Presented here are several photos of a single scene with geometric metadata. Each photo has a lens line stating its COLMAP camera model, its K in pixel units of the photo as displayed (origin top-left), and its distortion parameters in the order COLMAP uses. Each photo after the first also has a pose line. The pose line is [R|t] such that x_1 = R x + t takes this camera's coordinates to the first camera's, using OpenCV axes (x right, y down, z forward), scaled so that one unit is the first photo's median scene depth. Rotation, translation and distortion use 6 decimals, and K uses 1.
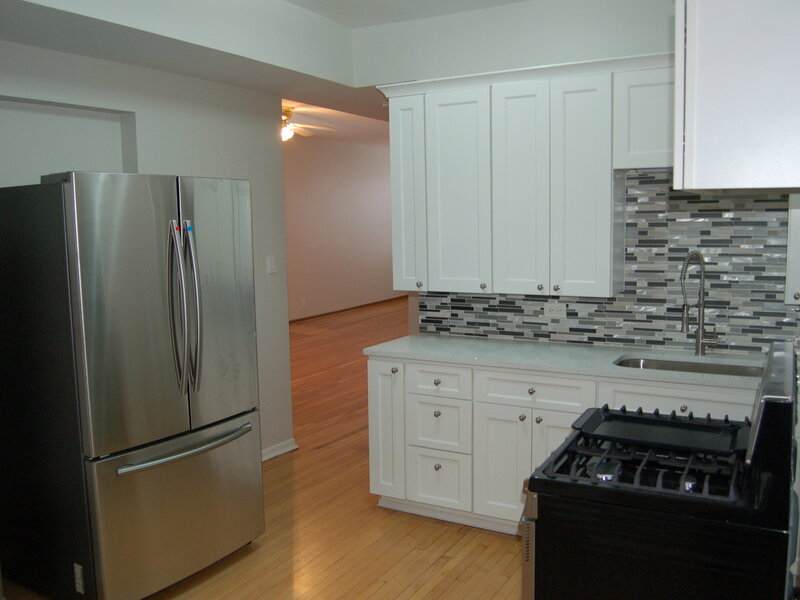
lens RADIAL K [[721.1, 0, 392.3], [0, 721.1, 299.5], [0, 0, 1]] dist [-0.081654, 0.000933]
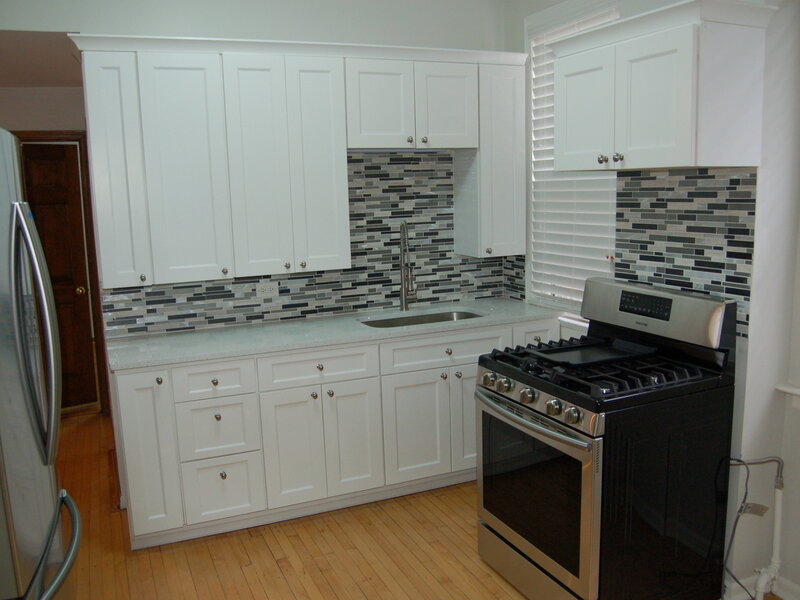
lens RADIAL K [[721.1, 0, 392.5], [0, 721.1, 301.1], [0, 0, 1]] dist [-0.081654, 0.000933]
pose [[0.597920, -0.124141, 0.791884, -0.487175], [0.111052, 0.991236, 0.071542, -0.022615], [-0.793825, 0.045164, 0.606466, 0.278089]]
